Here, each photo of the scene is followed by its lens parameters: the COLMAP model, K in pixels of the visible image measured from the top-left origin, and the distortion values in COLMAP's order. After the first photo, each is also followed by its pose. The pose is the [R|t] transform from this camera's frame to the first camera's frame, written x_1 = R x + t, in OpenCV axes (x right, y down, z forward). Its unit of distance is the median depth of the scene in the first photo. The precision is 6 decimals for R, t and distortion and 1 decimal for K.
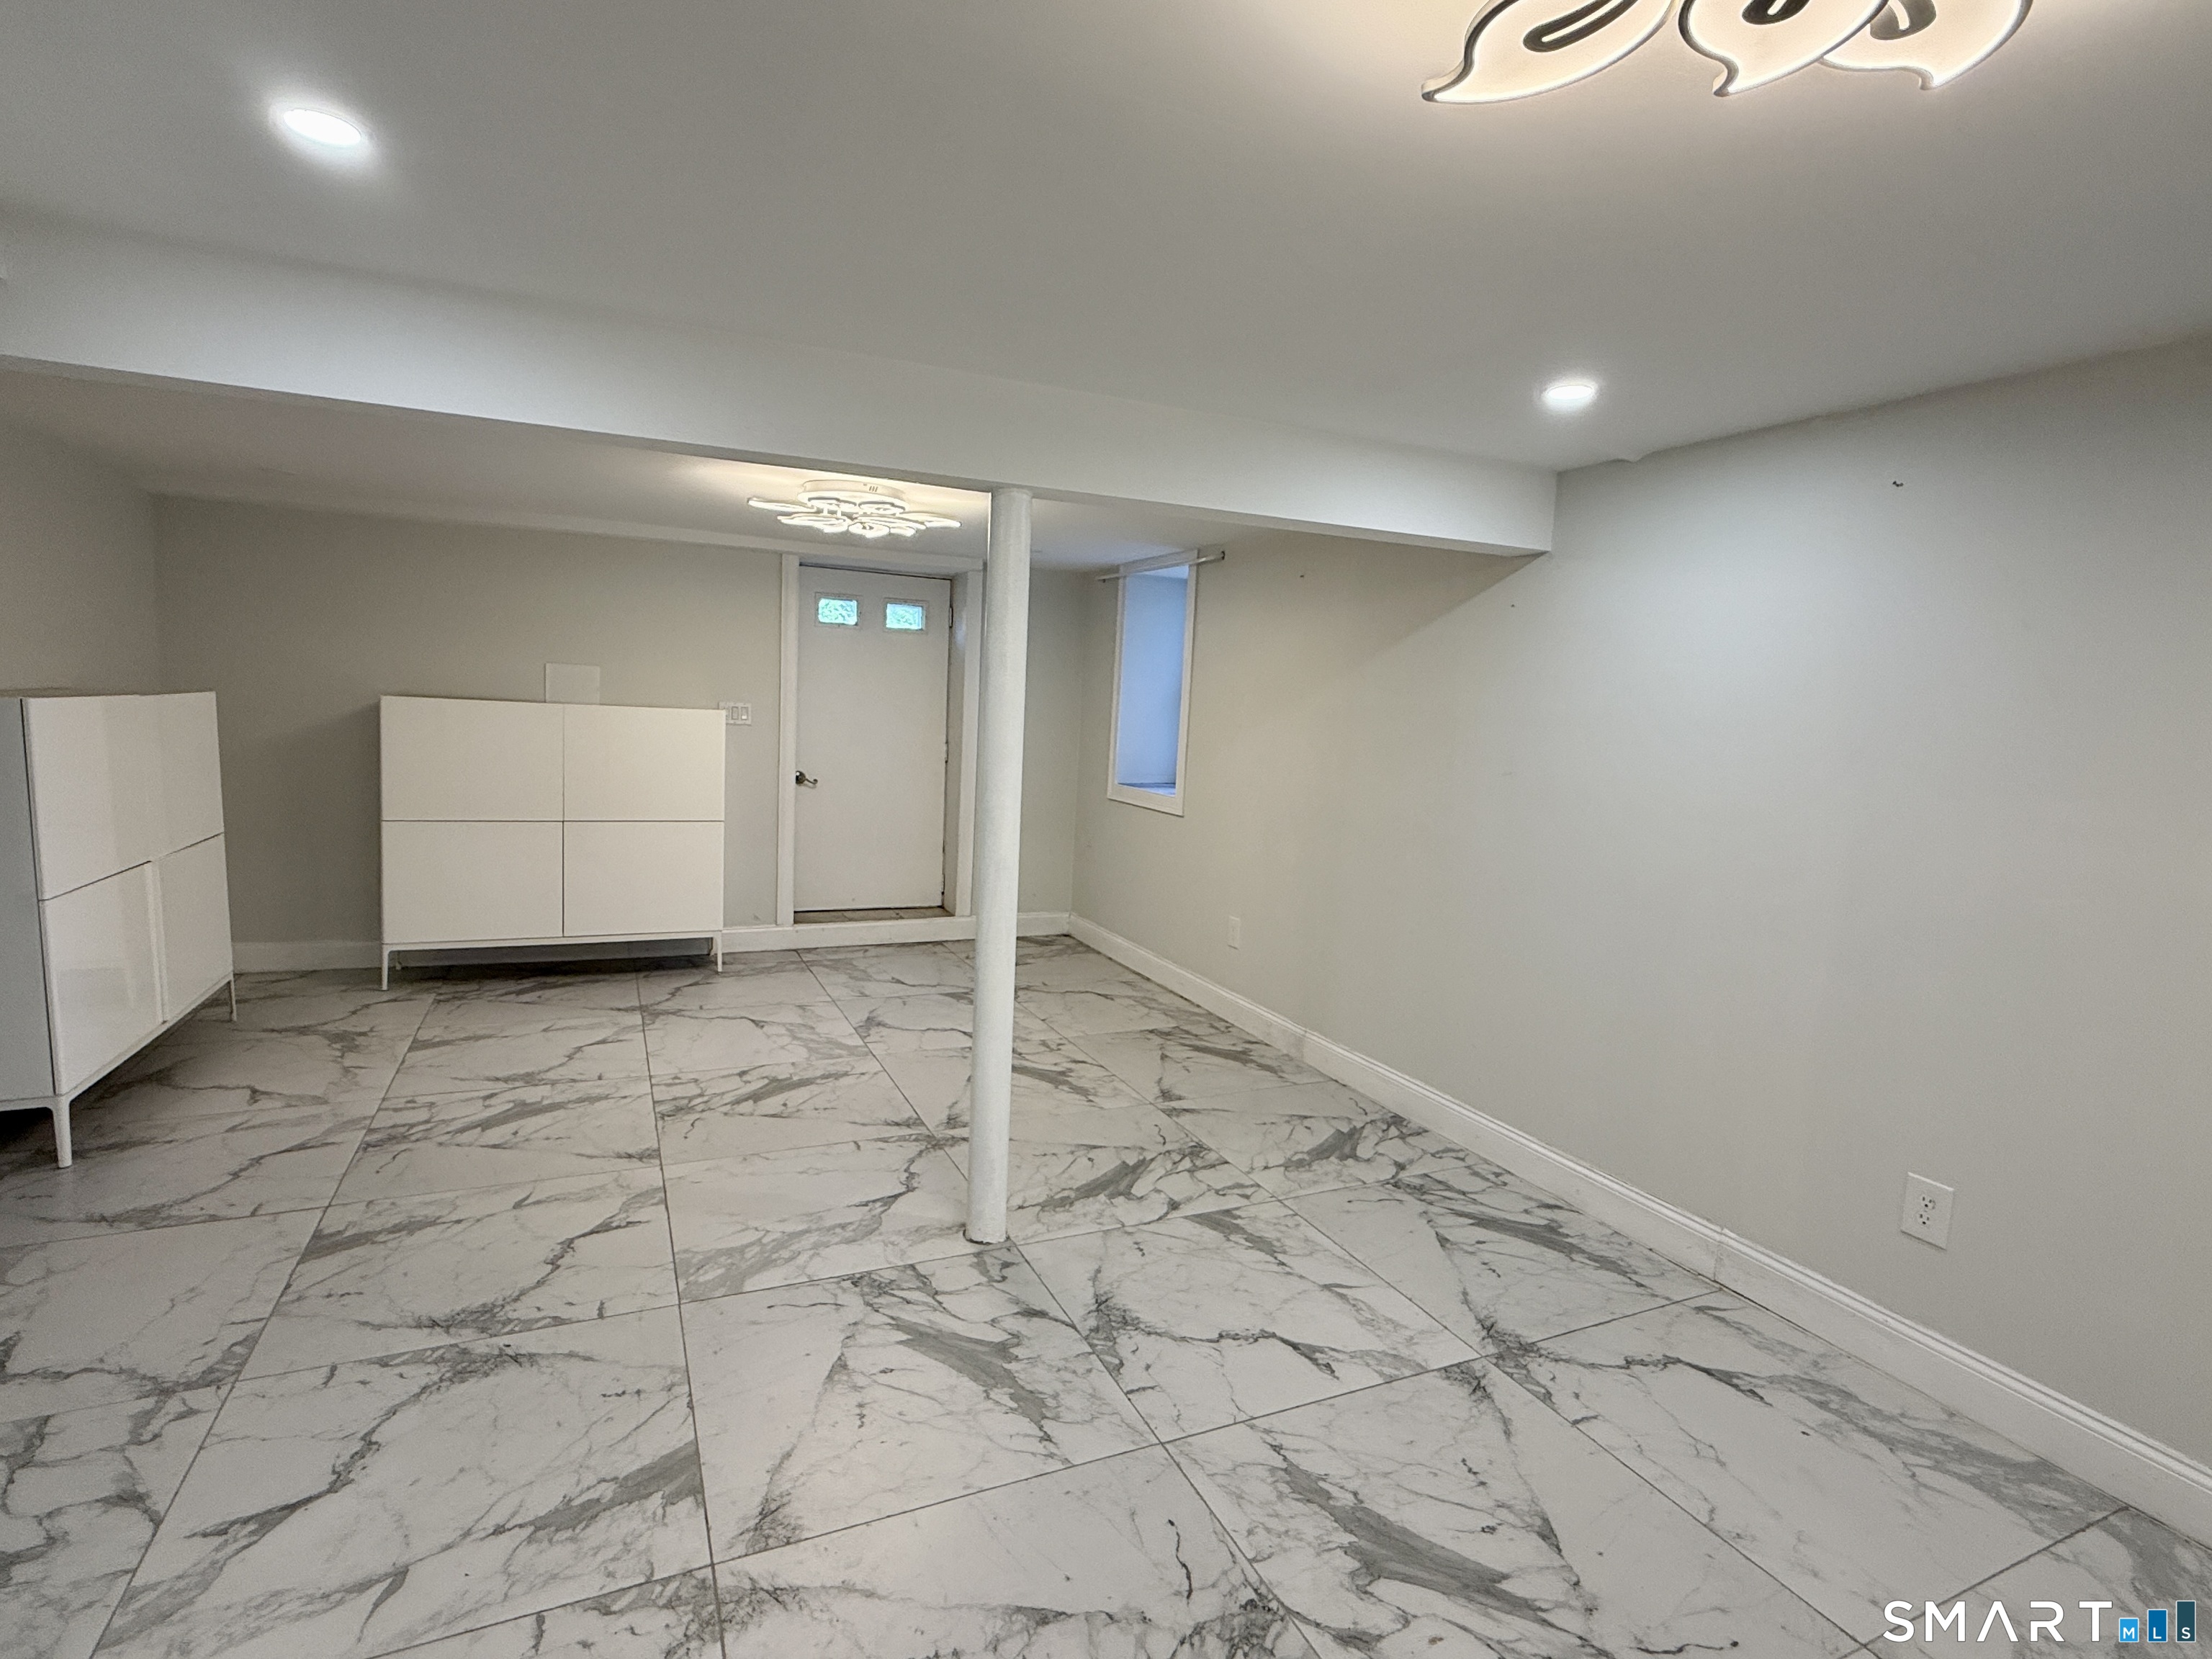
lens RADIAL K [[1094.0, 0, 1102.1], [0, 1094.0, 826.0], [0, 0, 1]] dist [0.000593, 0.000708]
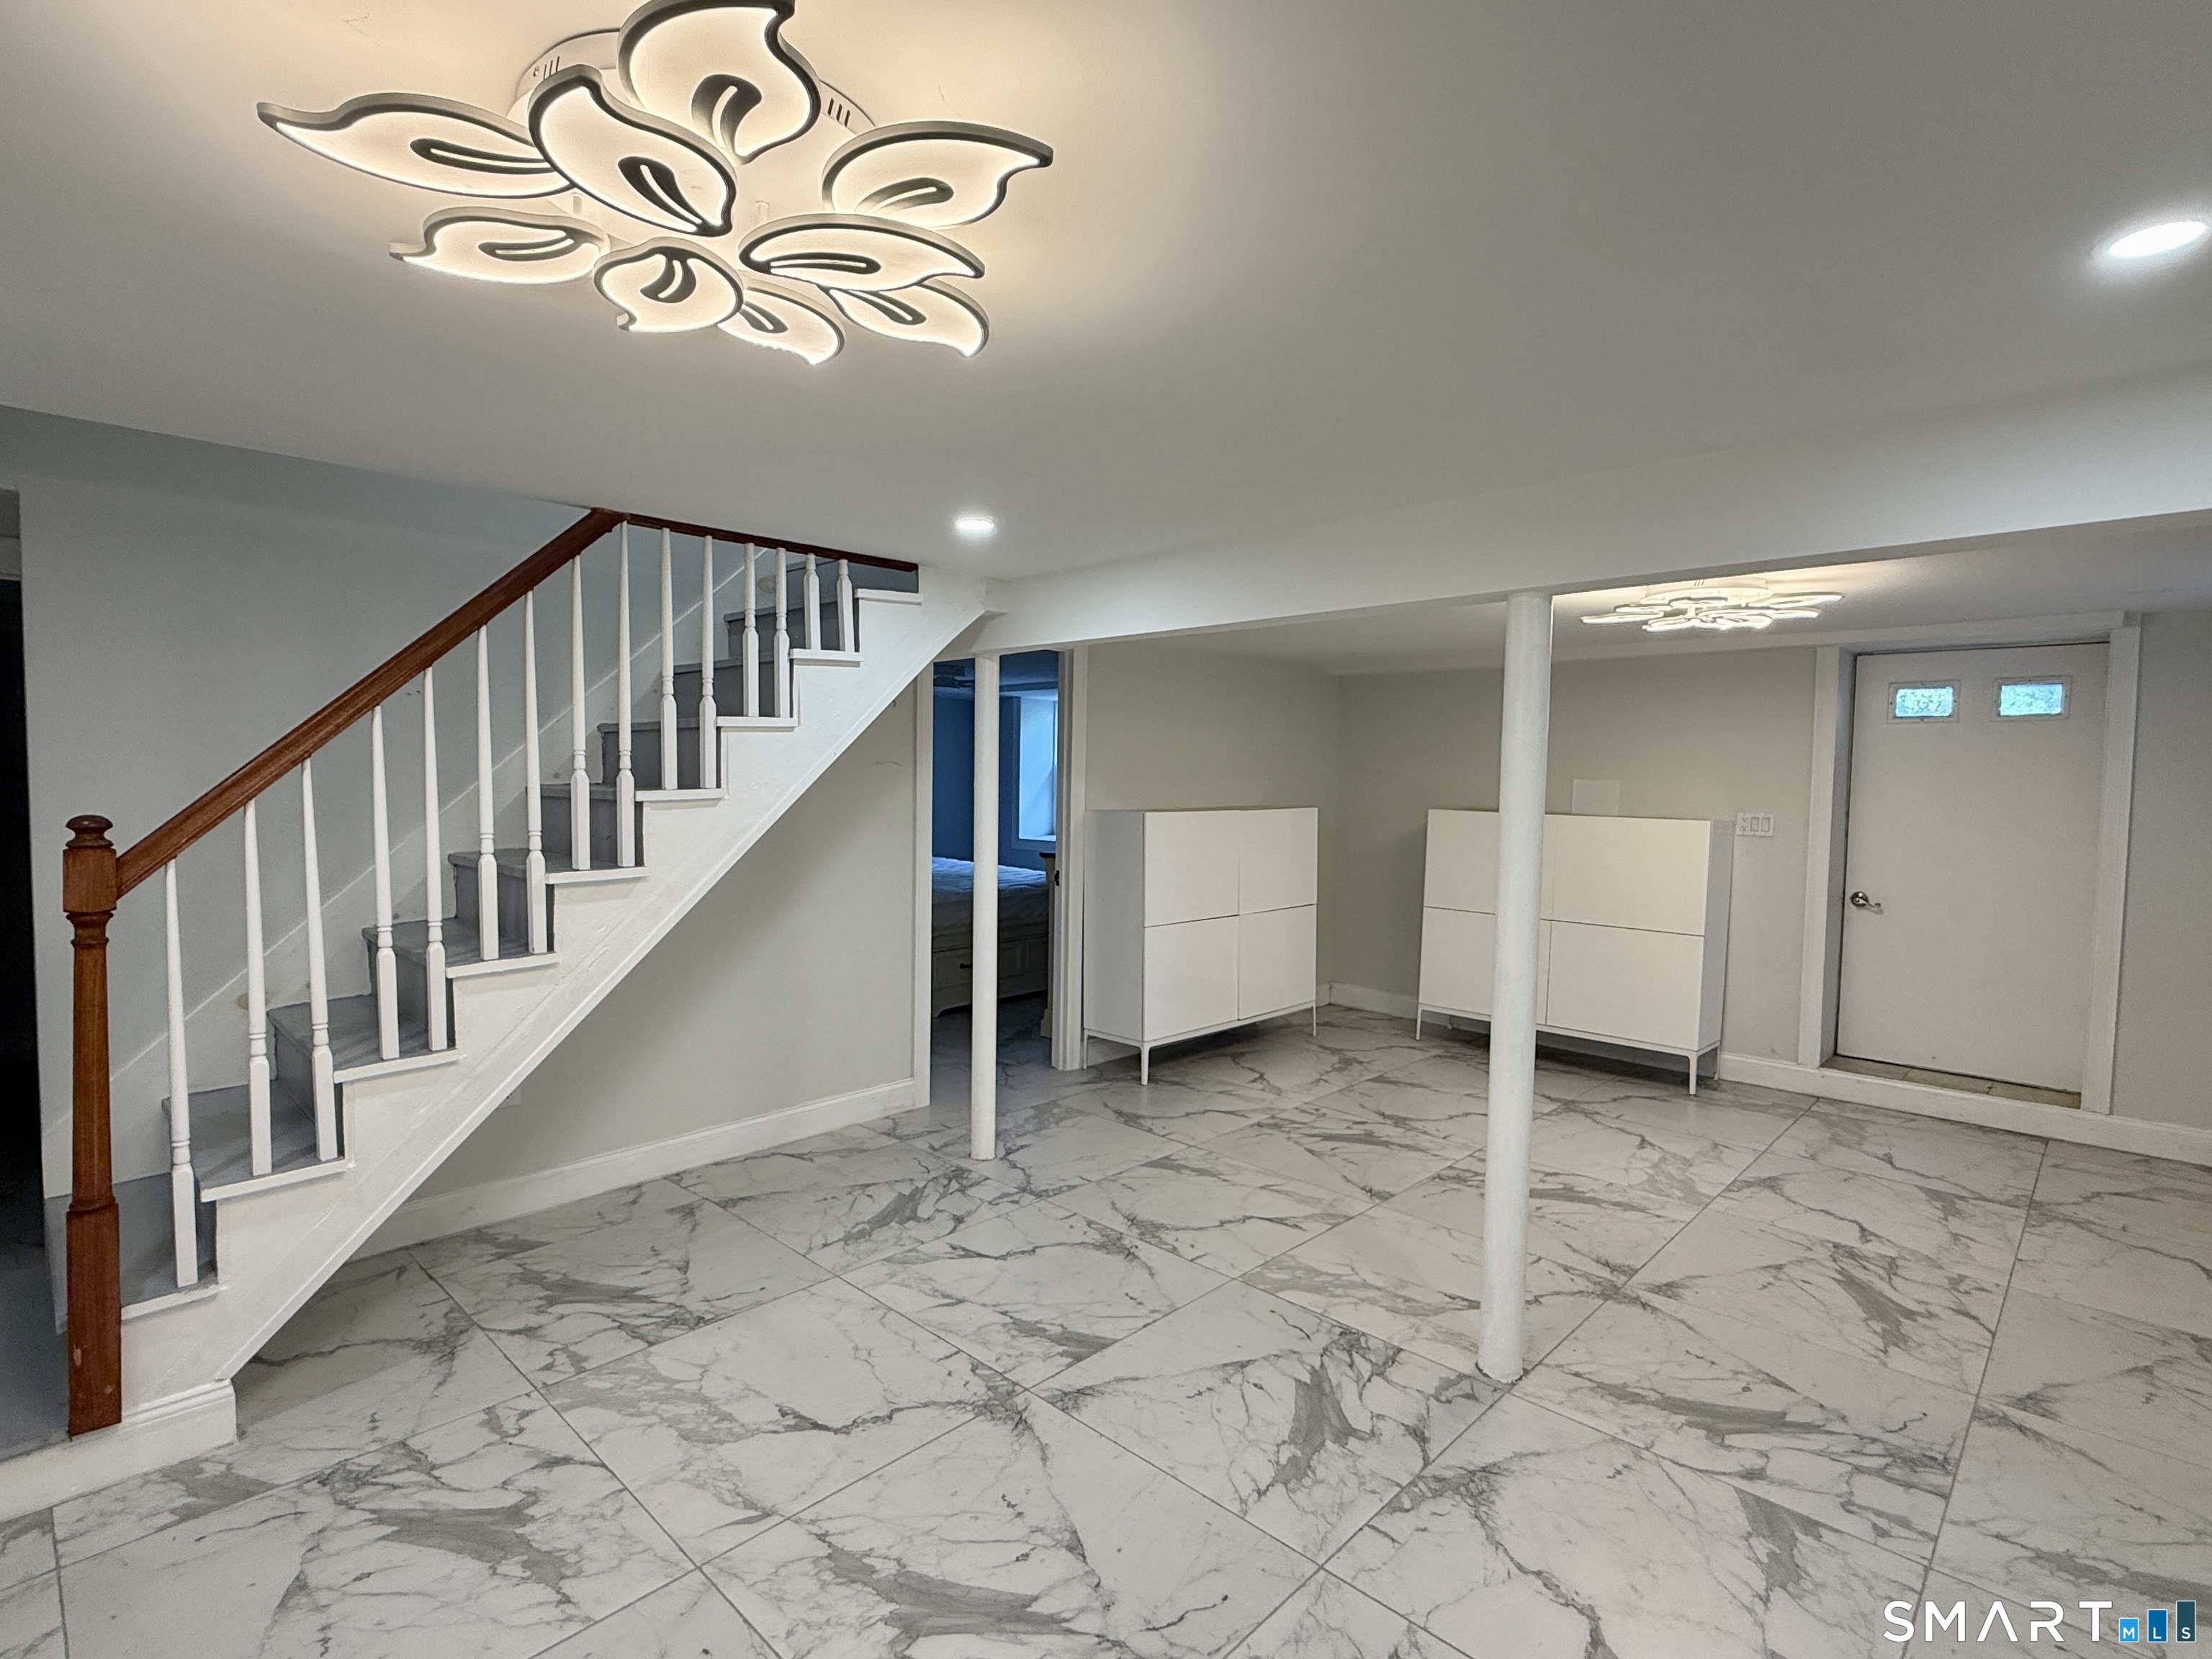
lens RADIAL K [[1094.0, 0, 1102.1], [0, 1094.0, 826.0], [0, 0, 1]] dist [0.000593, 0.000708]
pose [[0.365214, 0.004516, -0.930913, 0.514667], [-0.101013, 0.994276, -0.034806, -0.019864], [0.925427, 0.106746, 0.363580, 0.232244]]
